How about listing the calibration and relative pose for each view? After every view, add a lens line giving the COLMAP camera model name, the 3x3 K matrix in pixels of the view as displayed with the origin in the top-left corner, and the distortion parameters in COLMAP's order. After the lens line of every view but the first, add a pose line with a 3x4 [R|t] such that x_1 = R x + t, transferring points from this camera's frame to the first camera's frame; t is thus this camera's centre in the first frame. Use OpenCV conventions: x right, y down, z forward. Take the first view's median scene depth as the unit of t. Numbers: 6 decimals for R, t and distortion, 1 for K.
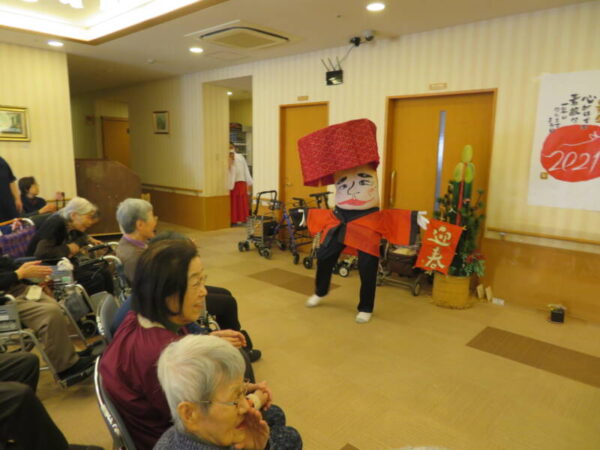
lens RADIAL K [[432.1, 0, 296.2], [0, 432.1, 226.0], [0, 0, 1]] dist [-0.011941, 0.009238]
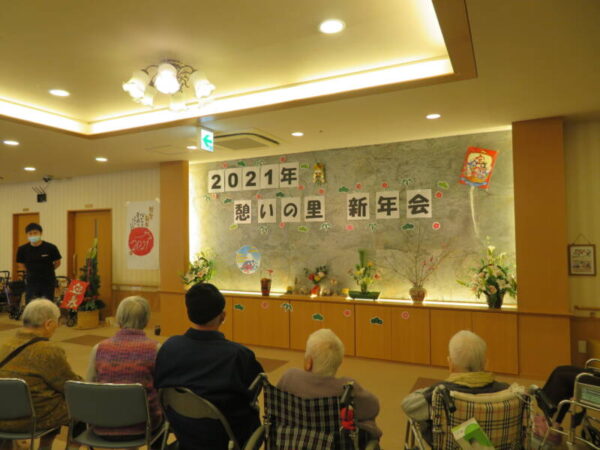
lens RADIAL K [[432.1, 0, 302.0], [0, 432.1, 224.8], [0, 0, 1]] dist [-0.011941, 0.009238]
pose [[0.958452, -0.014655, 0.284875, 0.730744], [0.073181, 0.977887, -0.195911, 0.183768], [-0.275705, 0.208619, 0.938331, -0.992201]]
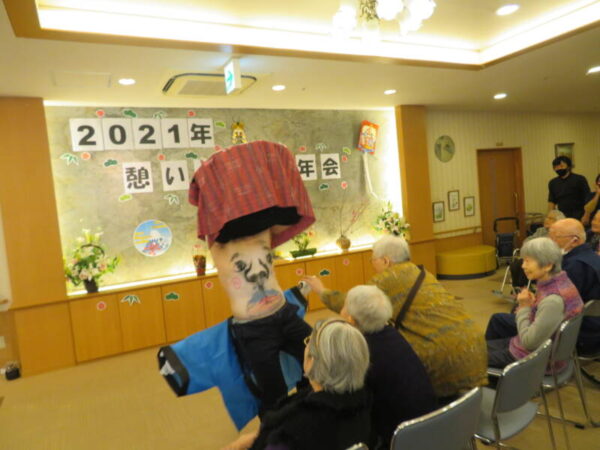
lens RADIAL K [[432.1, 0, 305.0], [0, 432.1, 223.8], [0, 0, 1]] dist [-0.011941, 0.009238]
pose [[0.341421, -0.102266, 0.934331, -0.021195], [0.256392, 0.966497, 0.012097, 0.039504], [-0.904265, 0.235425, 0.356202, -0.266878]]
